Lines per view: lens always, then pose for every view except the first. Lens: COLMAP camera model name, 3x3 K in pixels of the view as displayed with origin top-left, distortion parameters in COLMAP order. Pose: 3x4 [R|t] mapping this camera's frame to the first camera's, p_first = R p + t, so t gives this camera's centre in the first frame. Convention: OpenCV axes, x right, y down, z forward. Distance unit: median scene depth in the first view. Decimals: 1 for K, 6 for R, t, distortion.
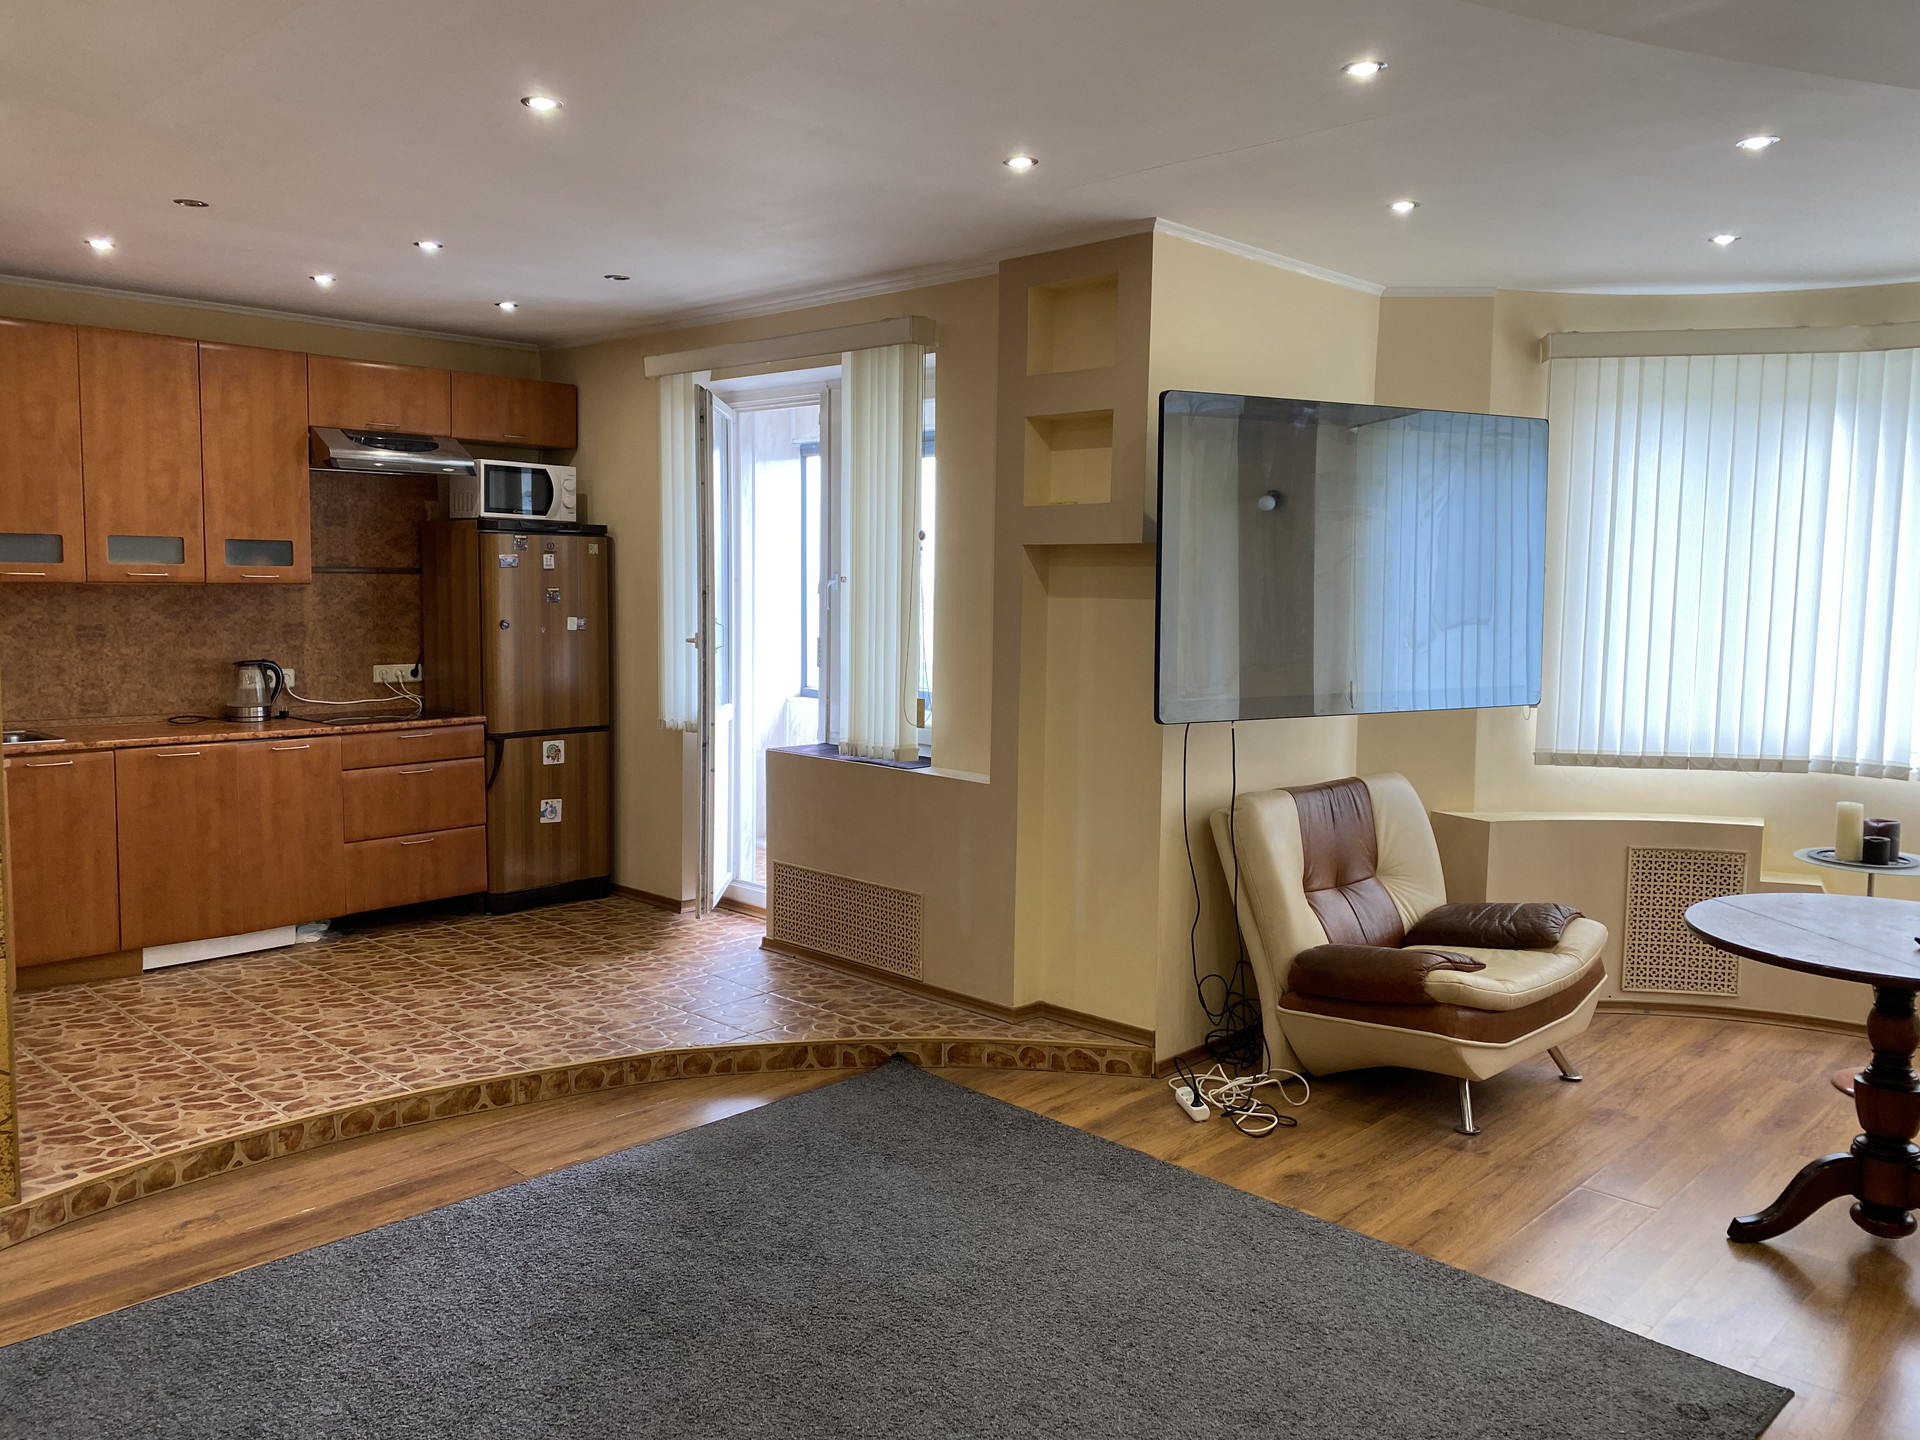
lens RADIAL K [[1451.1, 0, 962.6], [0, 1451.1, 703.7], [0, 0, 1]] dist [0.012096, 0.002232]
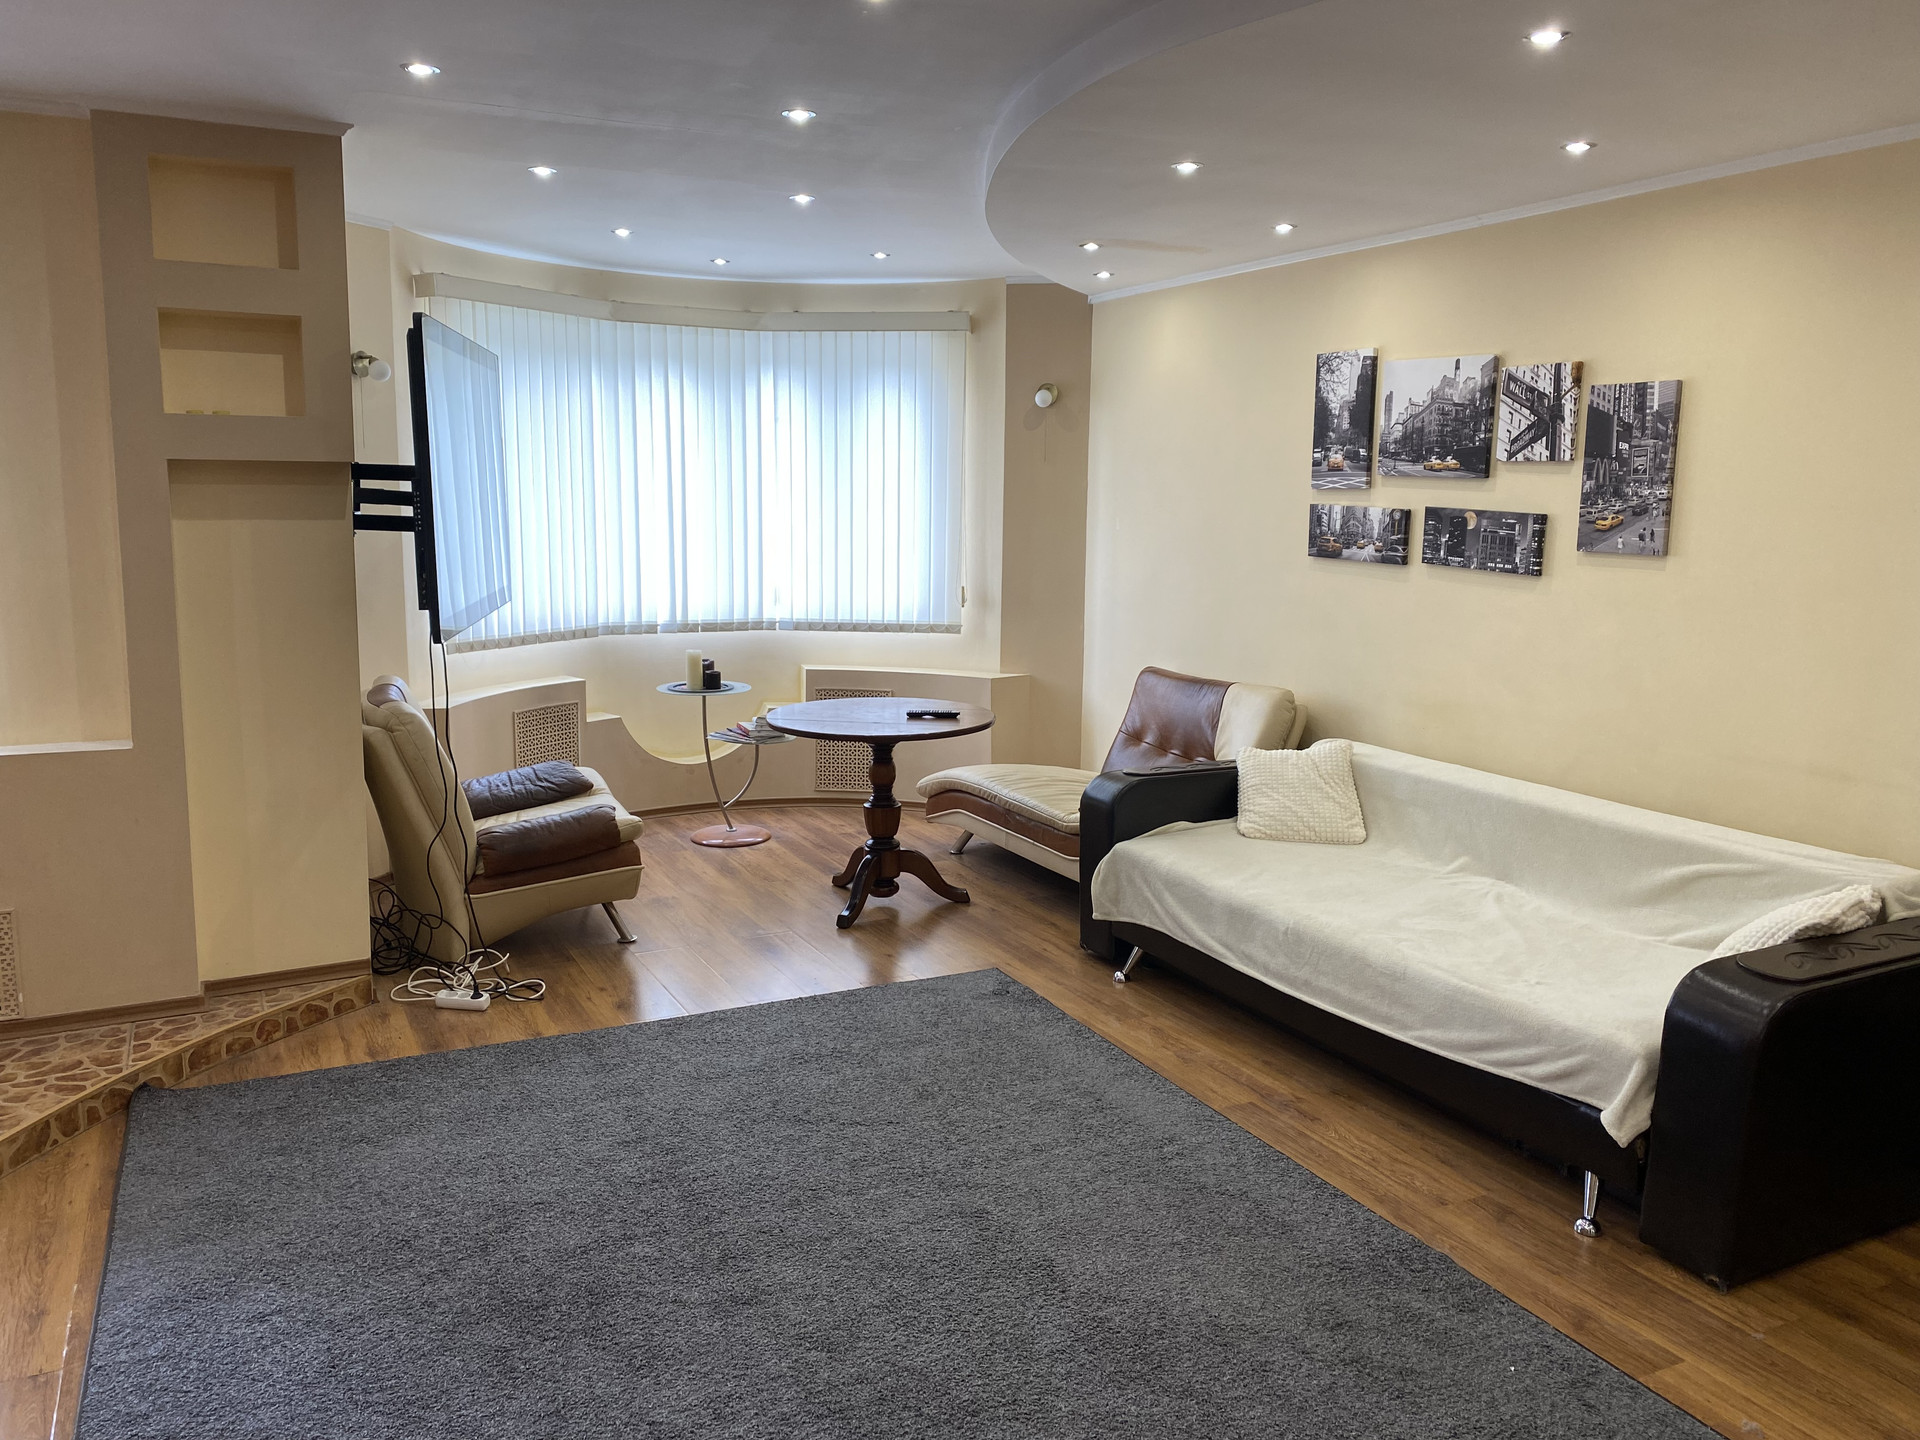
lens RADIAL K [[1444.7, 0, 943.3], [0, 1444.7, 722.2], [0, 0, 1]] dist [0.004418, 0.003602]
pose [[0.327154, -0.161979, 0.930985, -0.630994], [0.077148, 0.986489, 0.144525, -0.047053], [-0.941817, 0.024542, 0.335230, 0.288813]]
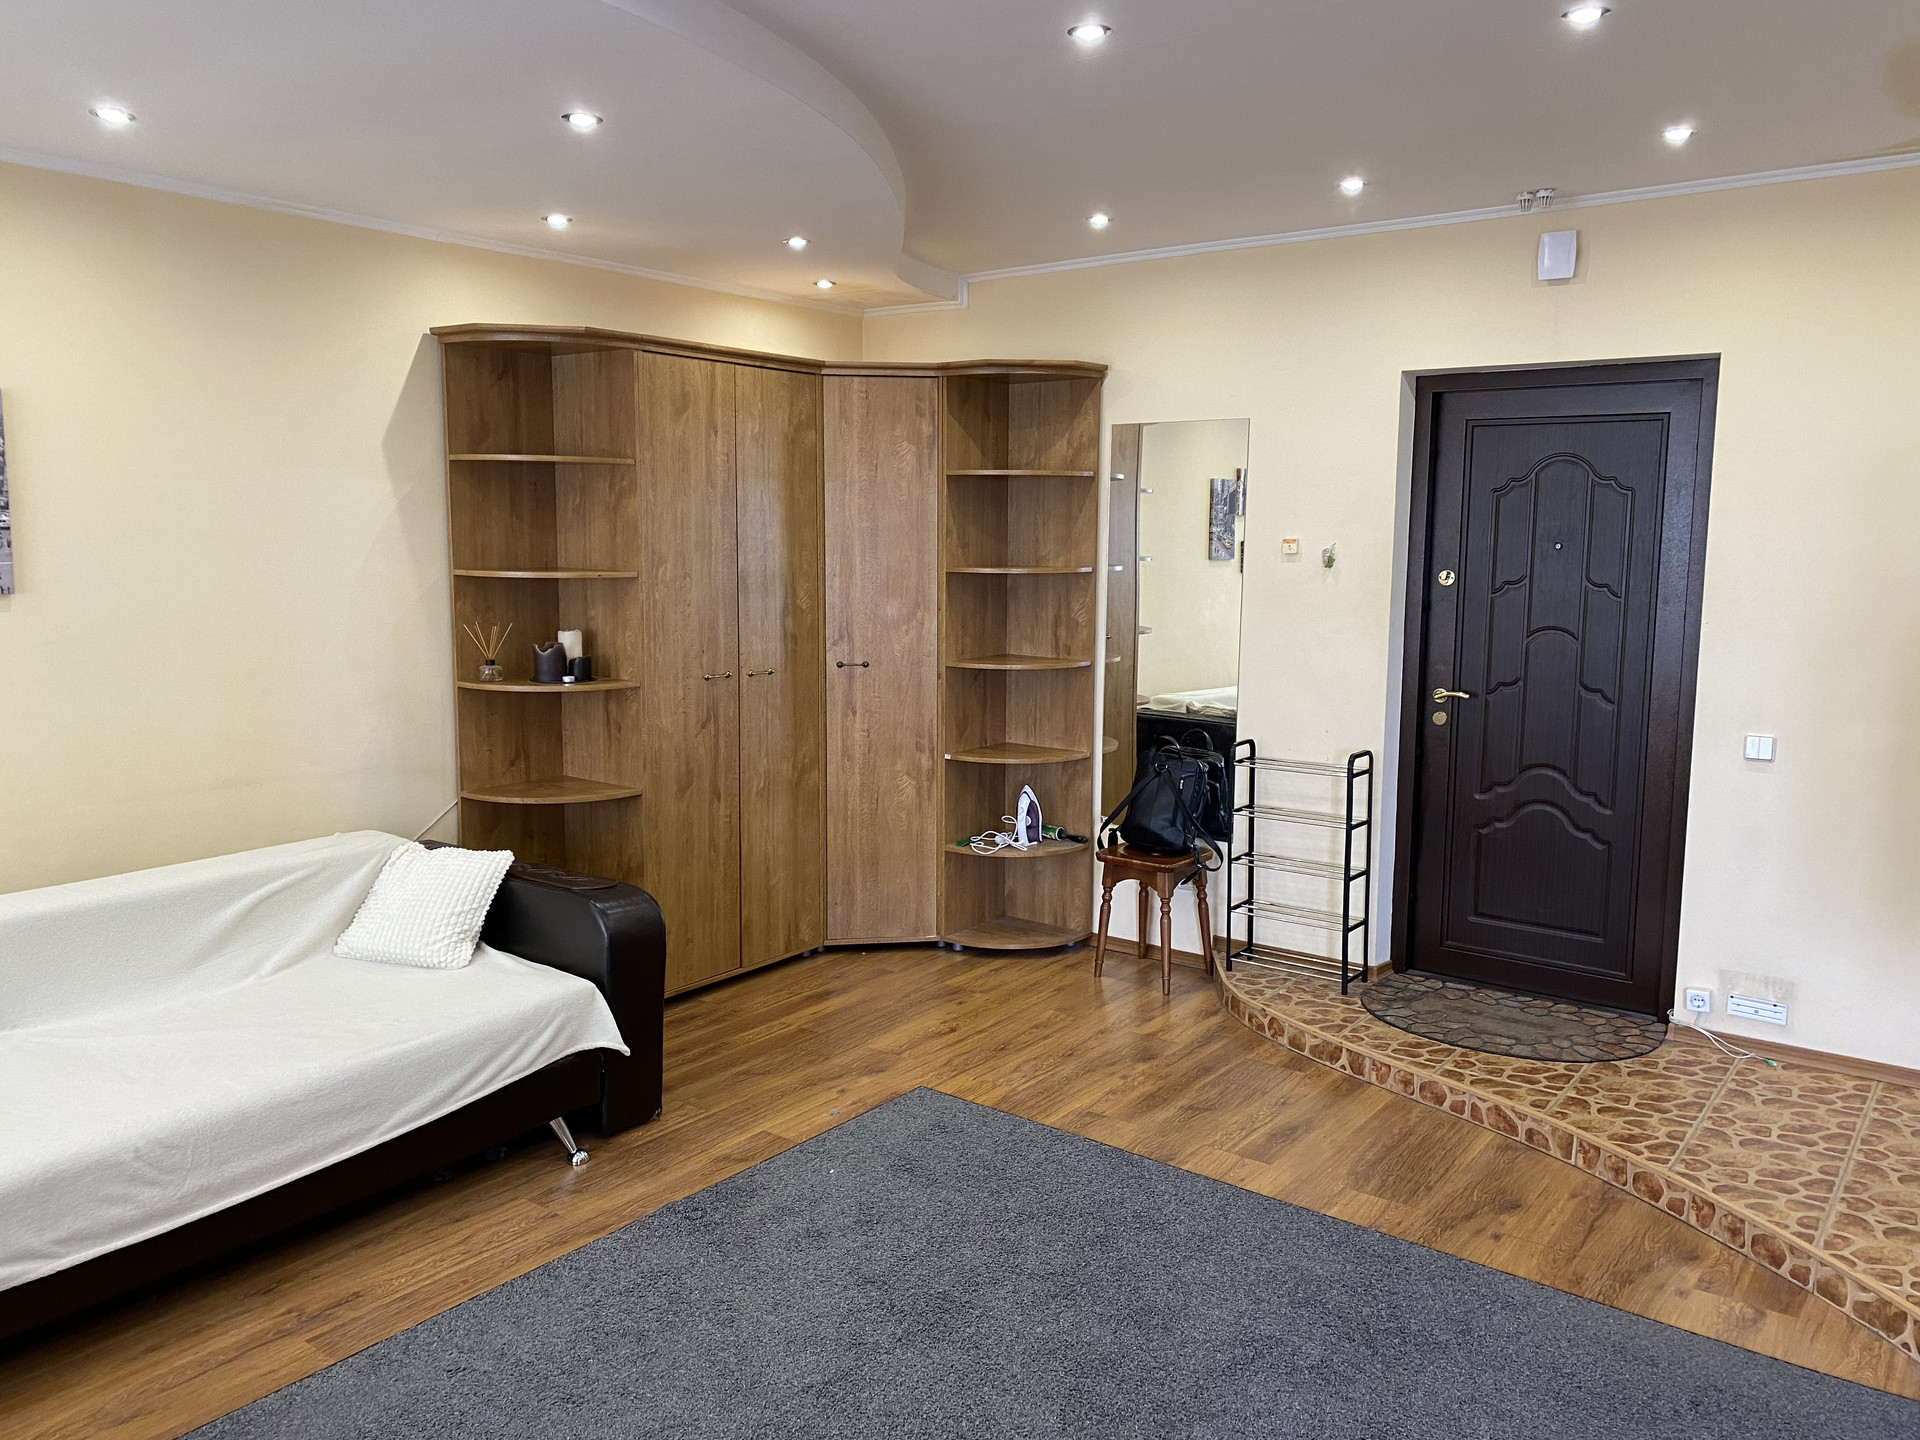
lens RADIAL K [[1451.1, 0, 962.6], [0, 1451.1, 703.7], [0, 0, 1]] dist [0.012096, 0.002232]
pose [[-0.992392, -0.004912, -0.123021, 0.572774], [-0.030262, 0.978282, 0.205055, -0.160449], [0.119342, 0.207218, -0.970988, 1.712721]]
